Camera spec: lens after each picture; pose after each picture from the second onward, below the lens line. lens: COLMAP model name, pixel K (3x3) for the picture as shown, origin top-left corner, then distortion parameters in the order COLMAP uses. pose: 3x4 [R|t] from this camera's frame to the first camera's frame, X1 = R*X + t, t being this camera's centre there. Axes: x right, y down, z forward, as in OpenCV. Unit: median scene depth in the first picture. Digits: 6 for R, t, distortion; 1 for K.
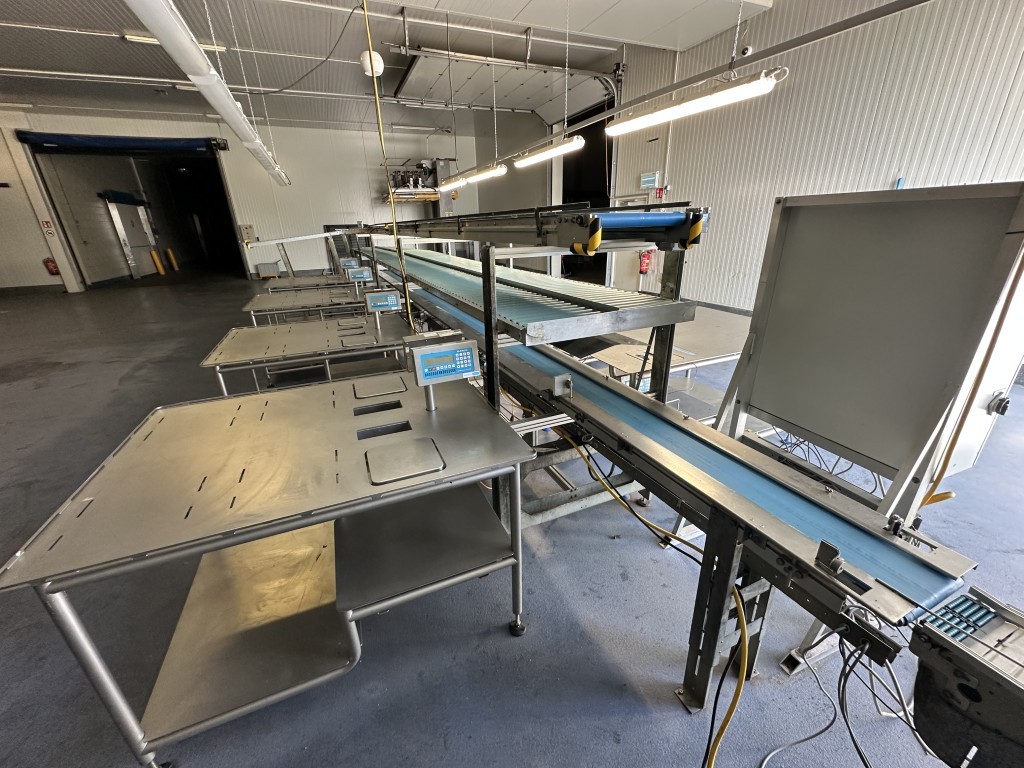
lens RADIAL K [[411.8, 0, 512.4], [0, 411.8, 381.1], [0, 0, 1]] dist [-0.000284, 0.000330]
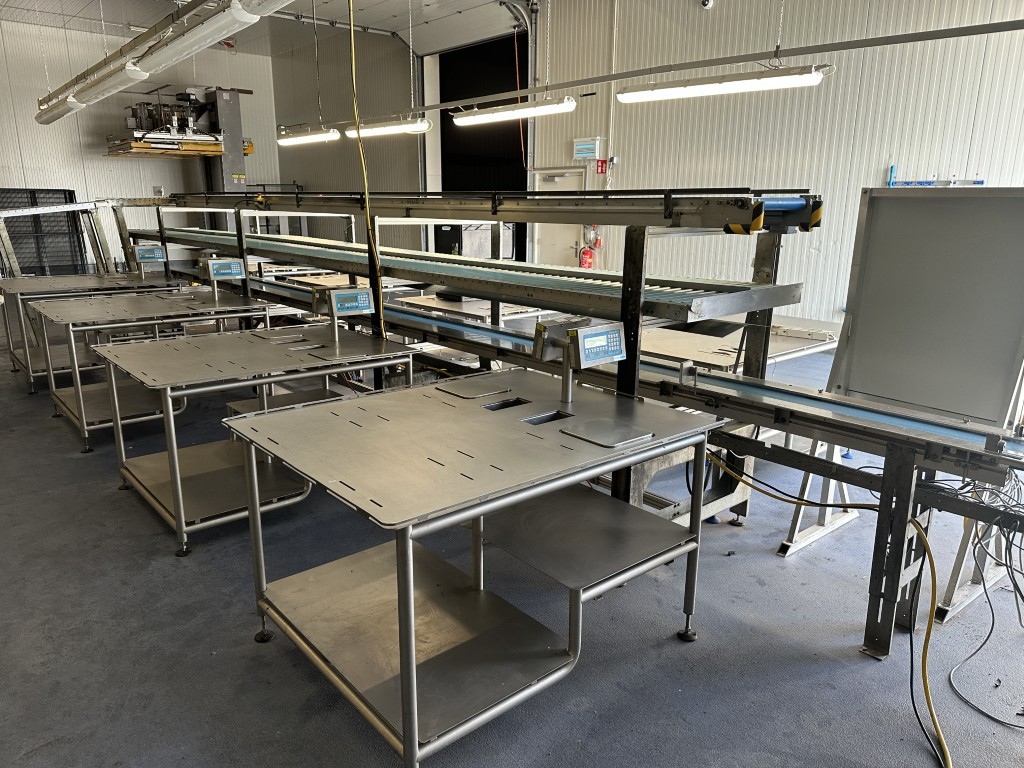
lens RADIAL K [[721.4, 0, 517.3], [0, 721.4, 379.5], [0, 0, 1]] dist [0.082995, -0.111440]
pose [[0.953243, -0.038533, 0.299739, -0.671579], [0.076142, 0.990464, -0.114820, 0.167684], [-0.292456, 0.132274, 0.947087, -0.401230]]
